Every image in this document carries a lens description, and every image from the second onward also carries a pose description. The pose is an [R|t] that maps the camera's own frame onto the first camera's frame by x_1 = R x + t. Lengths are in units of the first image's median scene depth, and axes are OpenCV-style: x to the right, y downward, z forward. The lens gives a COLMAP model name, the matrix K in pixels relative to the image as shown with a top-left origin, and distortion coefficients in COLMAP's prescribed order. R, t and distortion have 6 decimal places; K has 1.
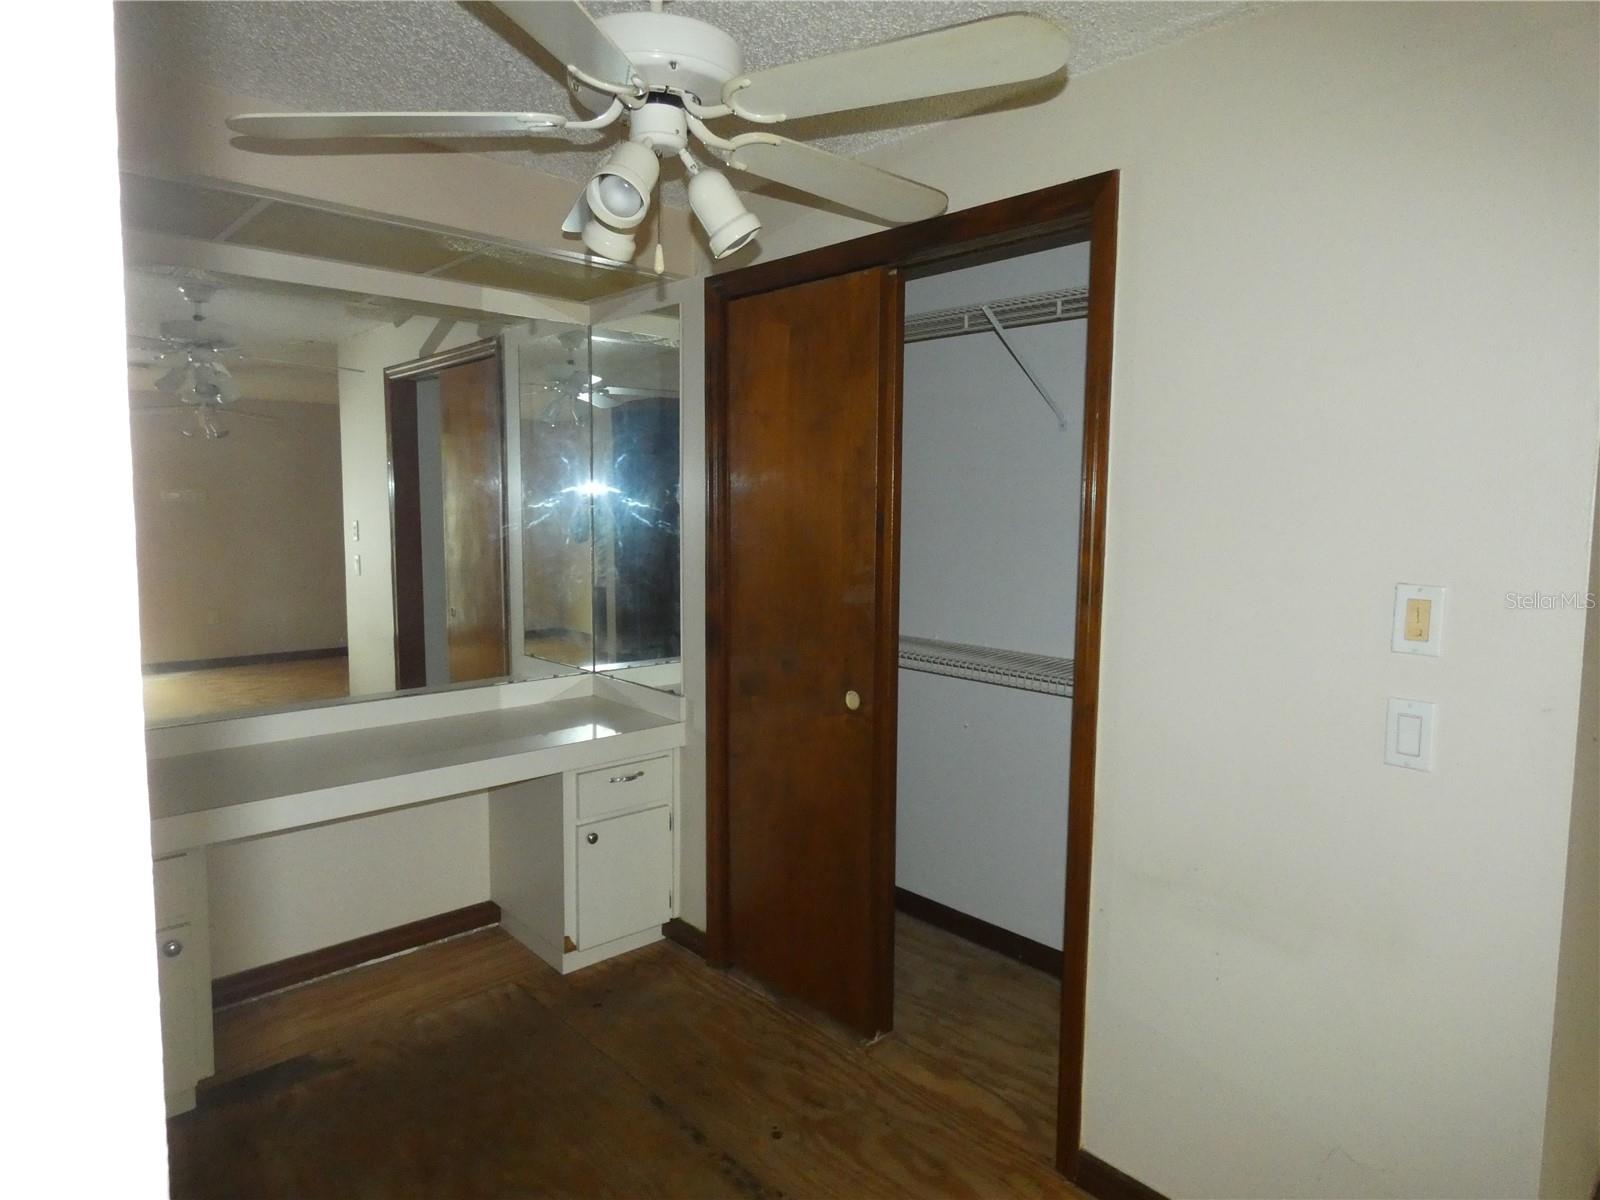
lens RADIAL K [[962.3, 0, 789.9], [0, 962.3, 602.7], [0, 0, 1]] dist [0.007272, -0.006793]
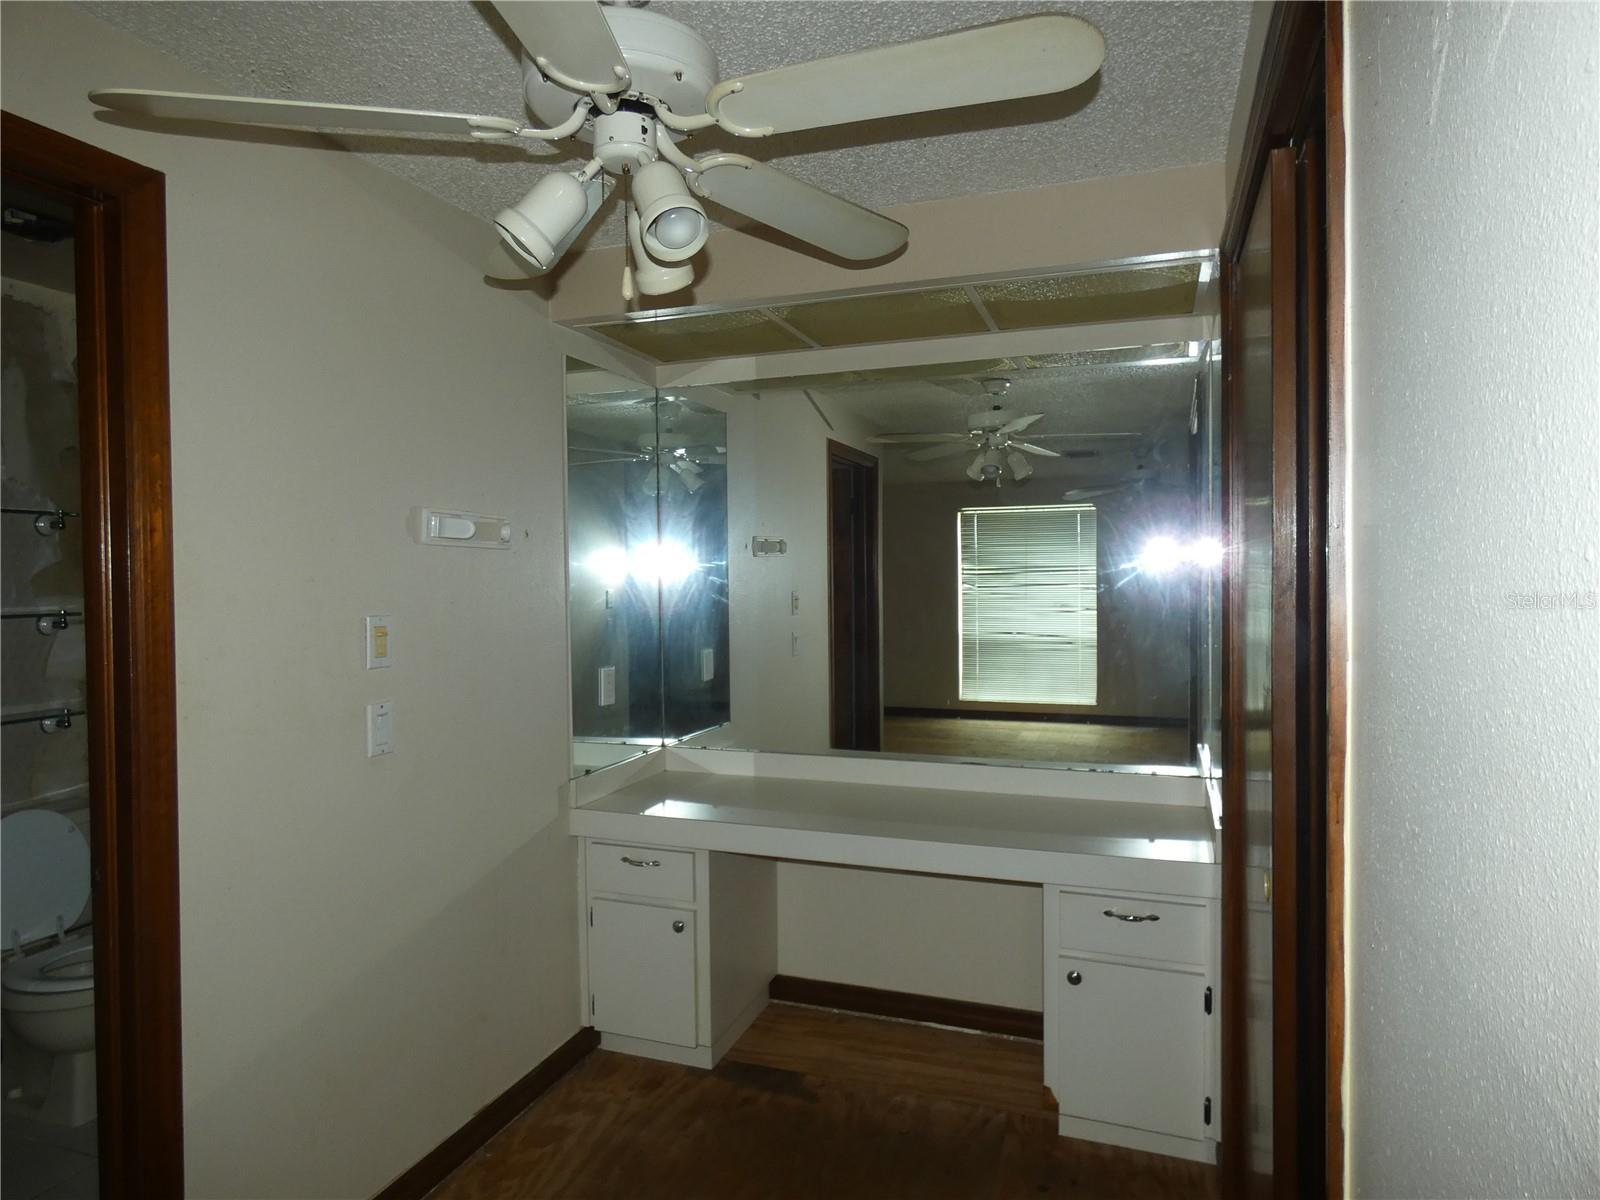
lens RADIAL K [[962.3, 0, 803.2], [0, 962.3, 599.6], [0, 0, 1]] dist [0.007272, -0.006793]
pose [[0.444482, 0.008717, -0.895745, 0.421034], [-0.074616, 0.996838, -0.027325, -0.029775], [0.892675, 0.078982, 0.443727, 0.432951]]
